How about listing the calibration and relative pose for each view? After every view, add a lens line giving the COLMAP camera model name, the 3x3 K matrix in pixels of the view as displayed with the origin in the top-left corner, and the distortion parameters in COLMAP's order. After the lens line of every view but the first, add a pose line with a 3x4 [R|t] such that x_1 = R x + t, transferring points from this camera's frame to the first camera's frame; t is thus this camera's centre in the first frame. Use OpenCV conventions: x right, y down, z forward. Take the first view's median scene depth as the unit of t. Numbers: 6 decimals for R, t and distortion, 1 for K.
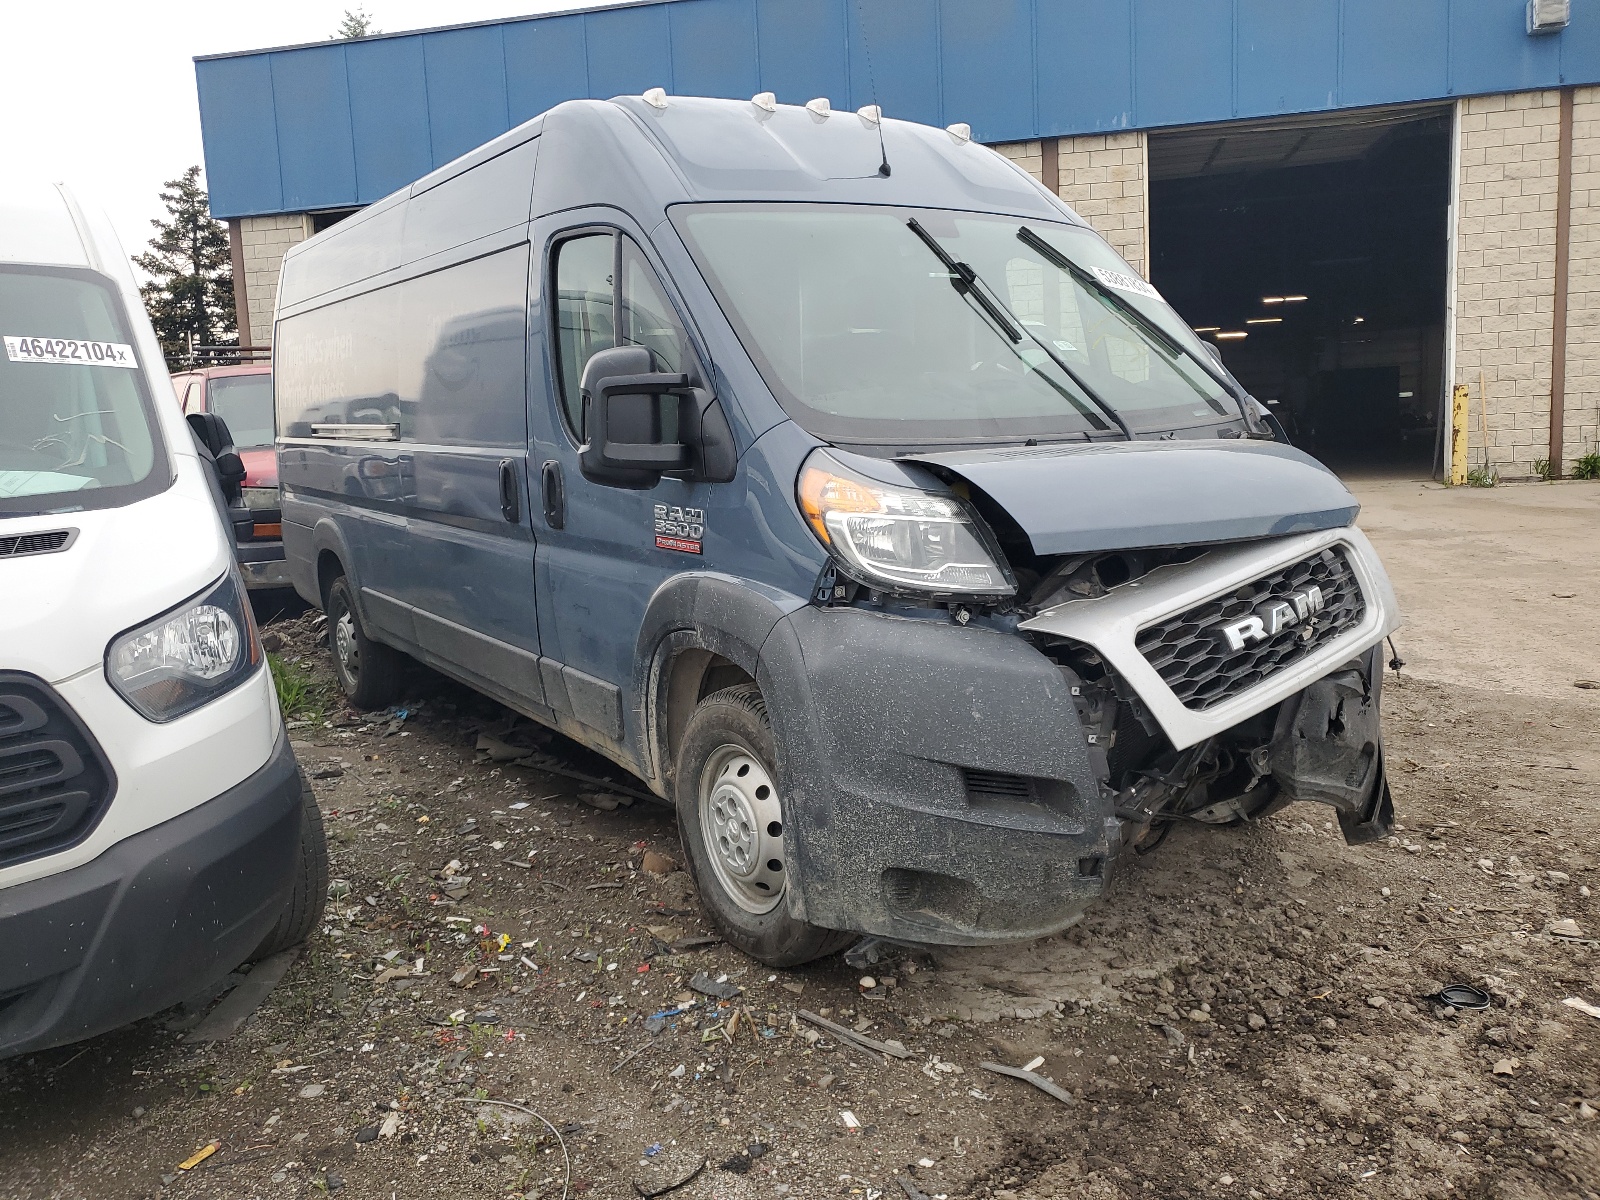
lens RADIAL K [[1238.6, 0, 787.1], [0, 1238.6, 604.0], [0, 0, 1]] dist [0.030490, 0.002001]
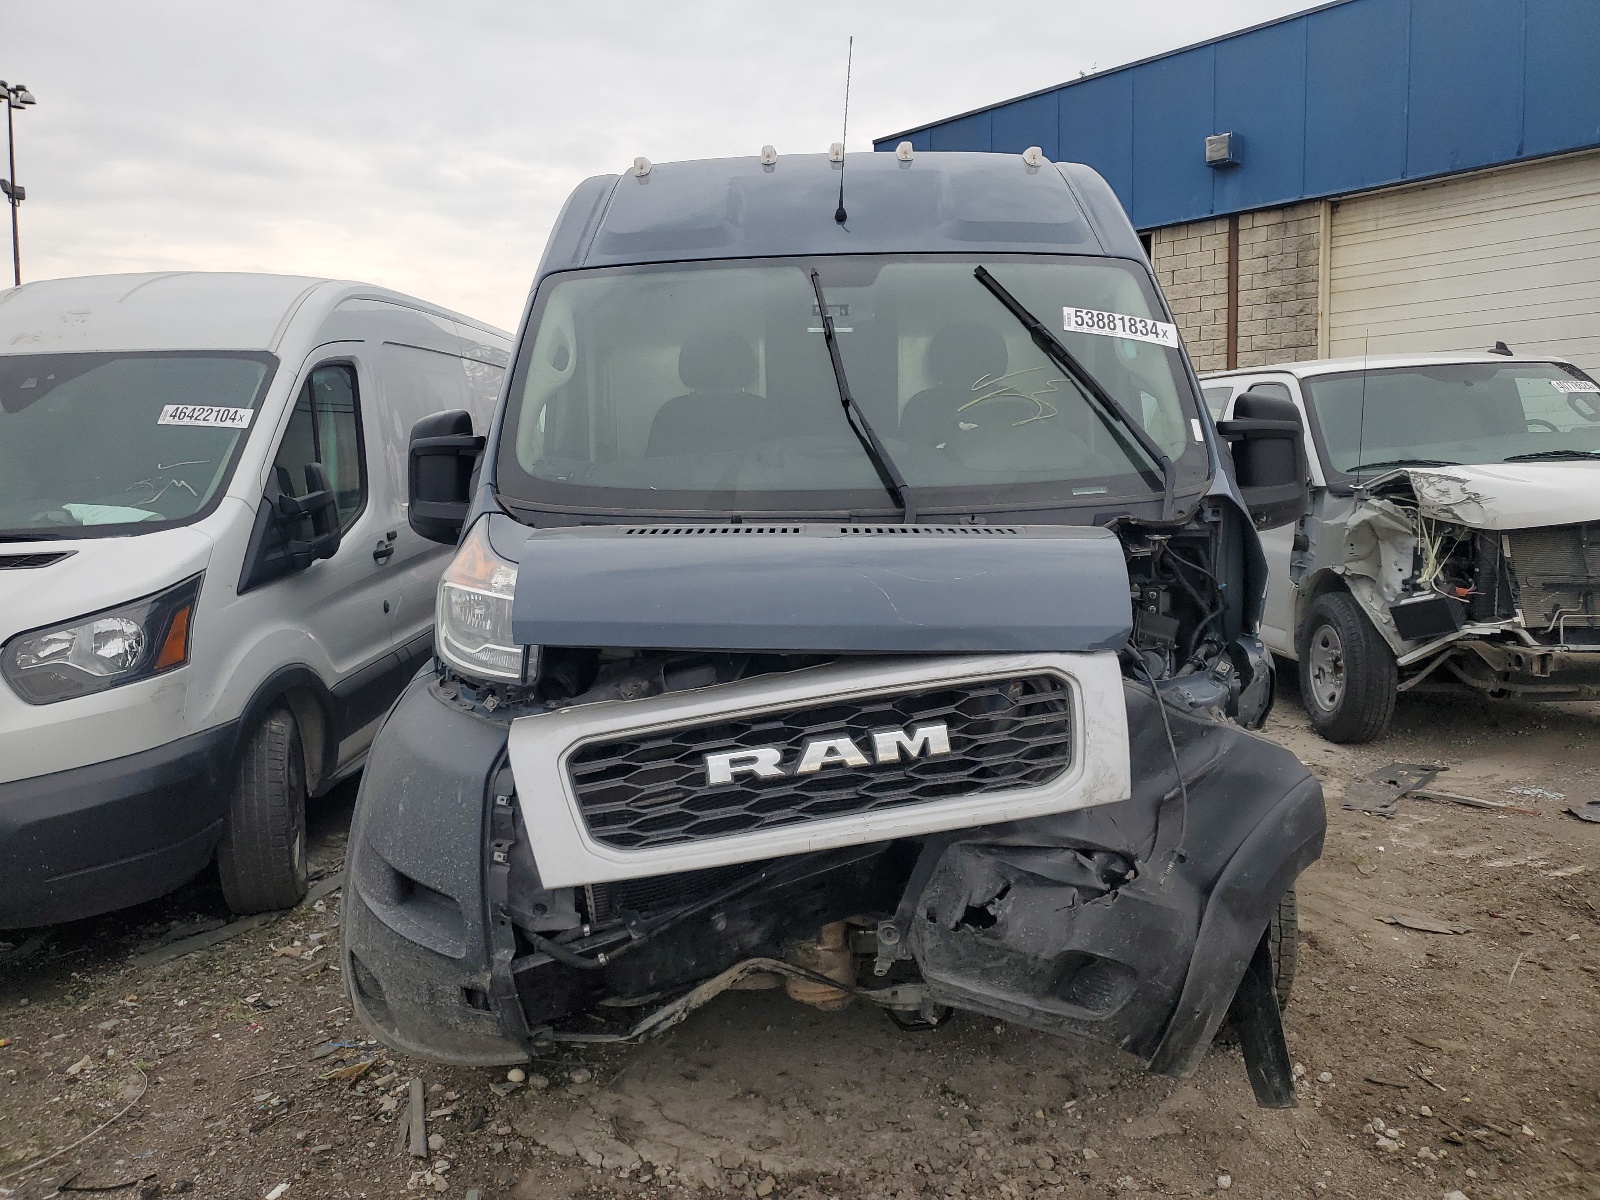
lens RADIAL K [[1238.6, 0, 787.1], [0, 1238.6, 604.0], [0, 0, 1]] dist [0.030490, 0.002001]
pose [[0.824415, 0.084223, -0.559685, 0.801195], [-0.103289, 0.994648, -0.002468, -0.079877], [0.556481, 0.059844, 0.828702, 0.328997]]
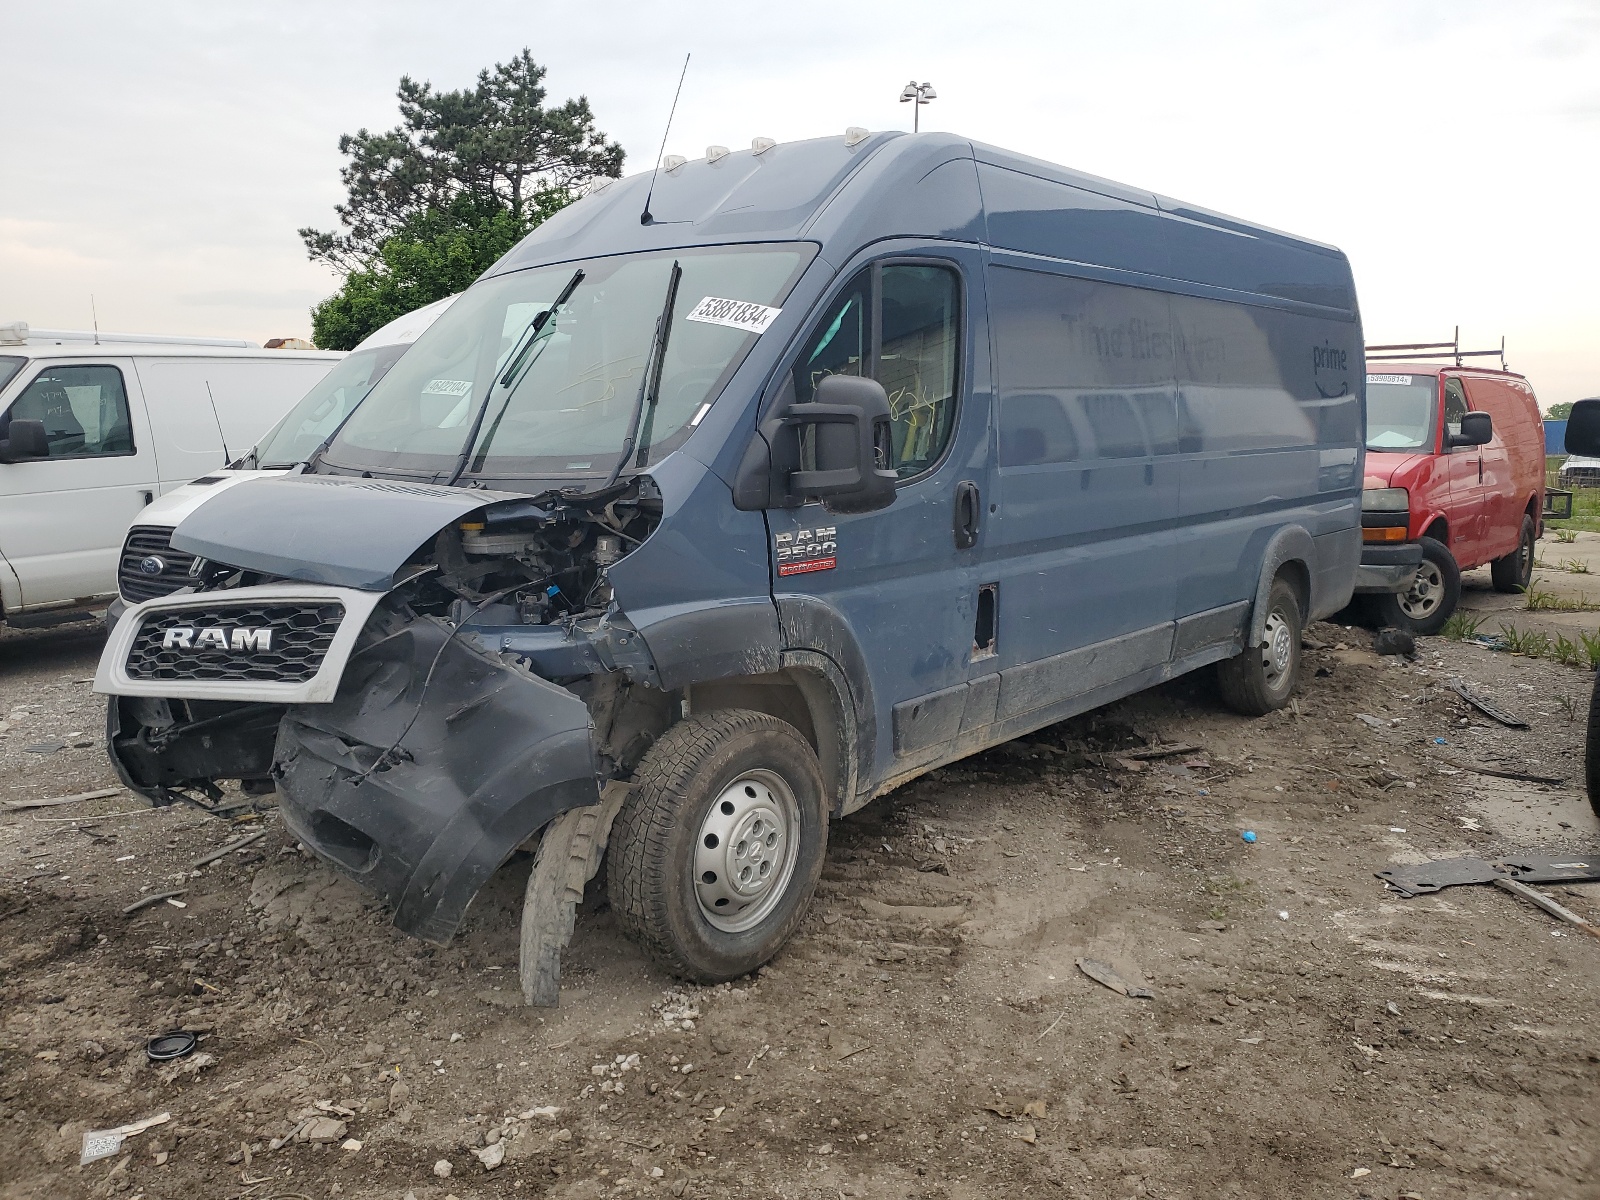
lens RADIAL K [[1238.6, 0, 787.1], [0, 1238.6, 604.0], [0, 0, 1]] dist [0.030490, 0.002001]
pose [[0.269760, 0.180928, -0.945777, 1.614393], [-0.168920, 0.975850, 0.138500, -0.268670], [0.947995, 0.122399, 0.293808, 1.159425]]
